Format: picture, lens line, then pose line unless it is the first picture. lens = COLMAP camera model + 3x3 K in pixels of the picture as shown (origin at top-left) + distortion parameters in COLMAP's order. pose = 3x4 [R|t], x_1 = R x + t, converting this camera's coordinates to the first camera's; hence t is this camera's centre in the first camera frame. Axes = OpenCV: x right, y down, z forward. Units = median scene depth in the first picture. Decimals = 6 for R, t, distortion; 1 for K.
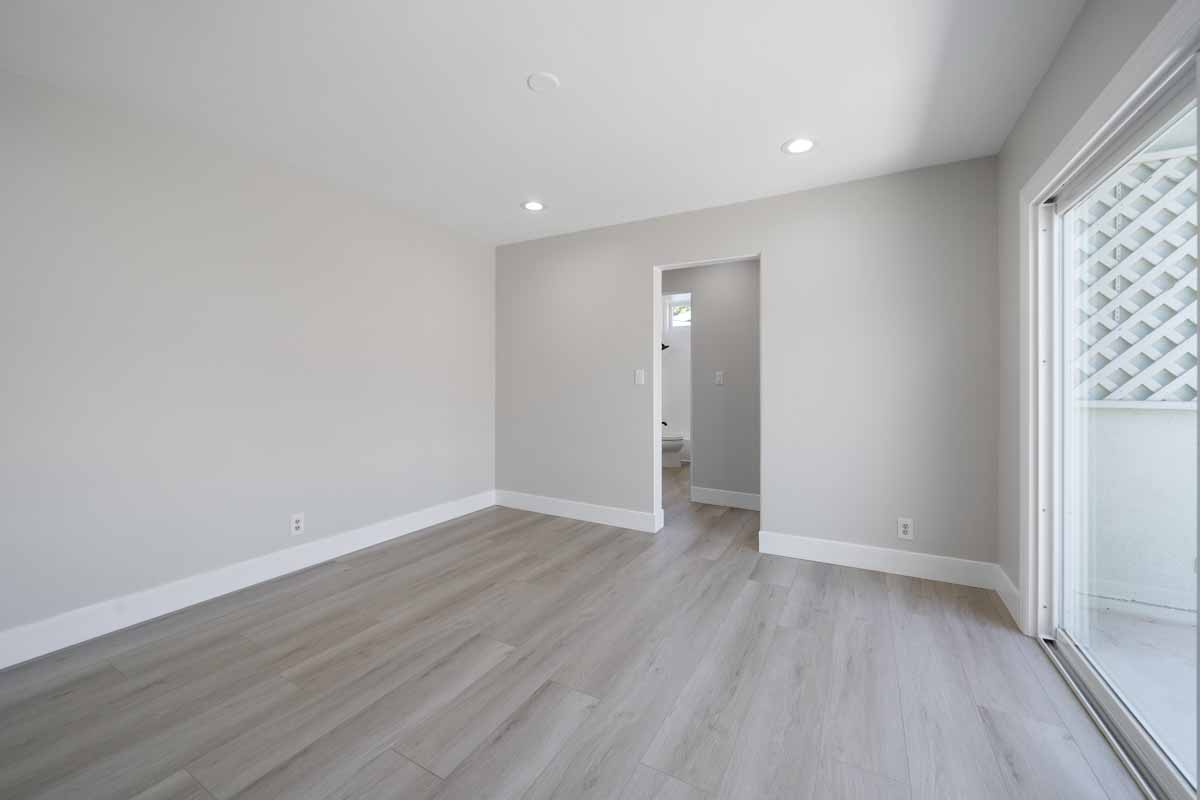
lens RADIAL K [[463.3, 0, 600.4], [0, 463.3, 381.1], [0, 0, 1]] dist [0.000422, -0.000025]
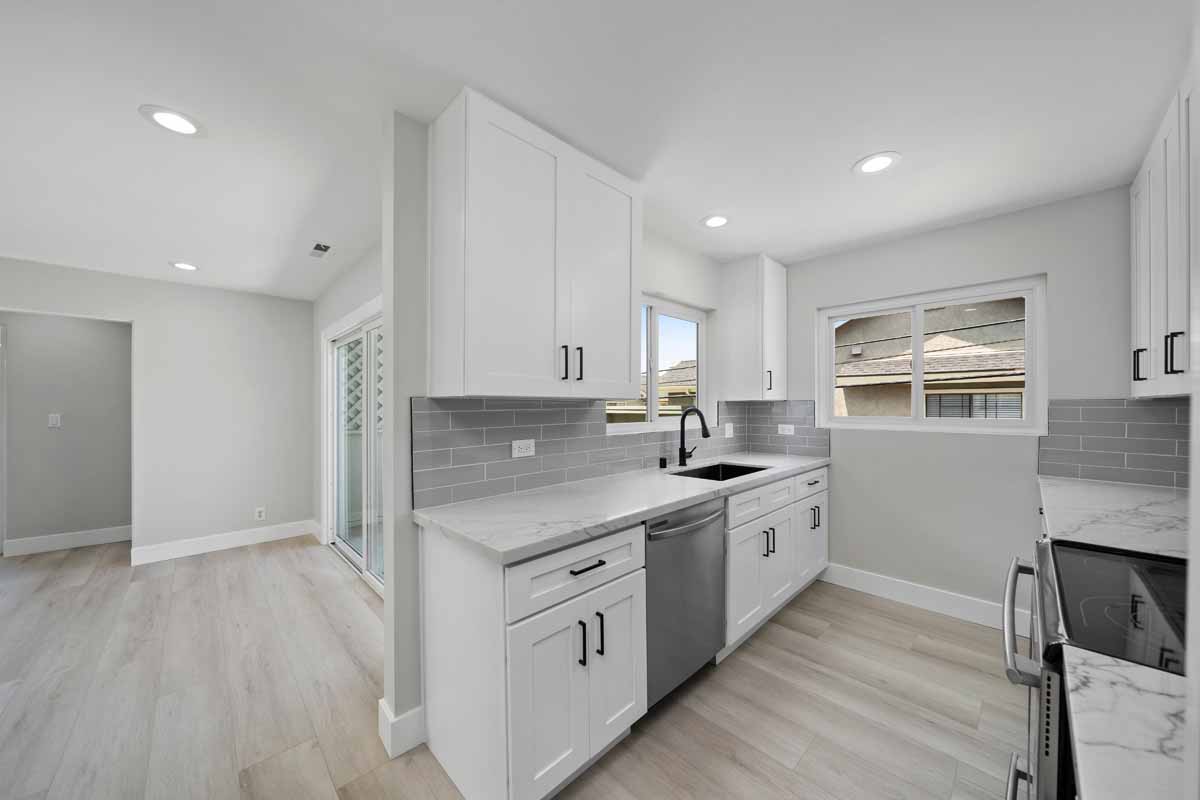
lens RADIAL K [[416.6, 0, 600.2], [0, 416.6, 404.6], [0, 0, 1]] dist [-0.000752, 0.000030]
pose [[0.283210, 0.004097, 0.959049, -0.410056], [0.000380, 0.999990, -0.004384, -0.057585], [-0.959058, 0.001606, 0.283205, -0.563090]]
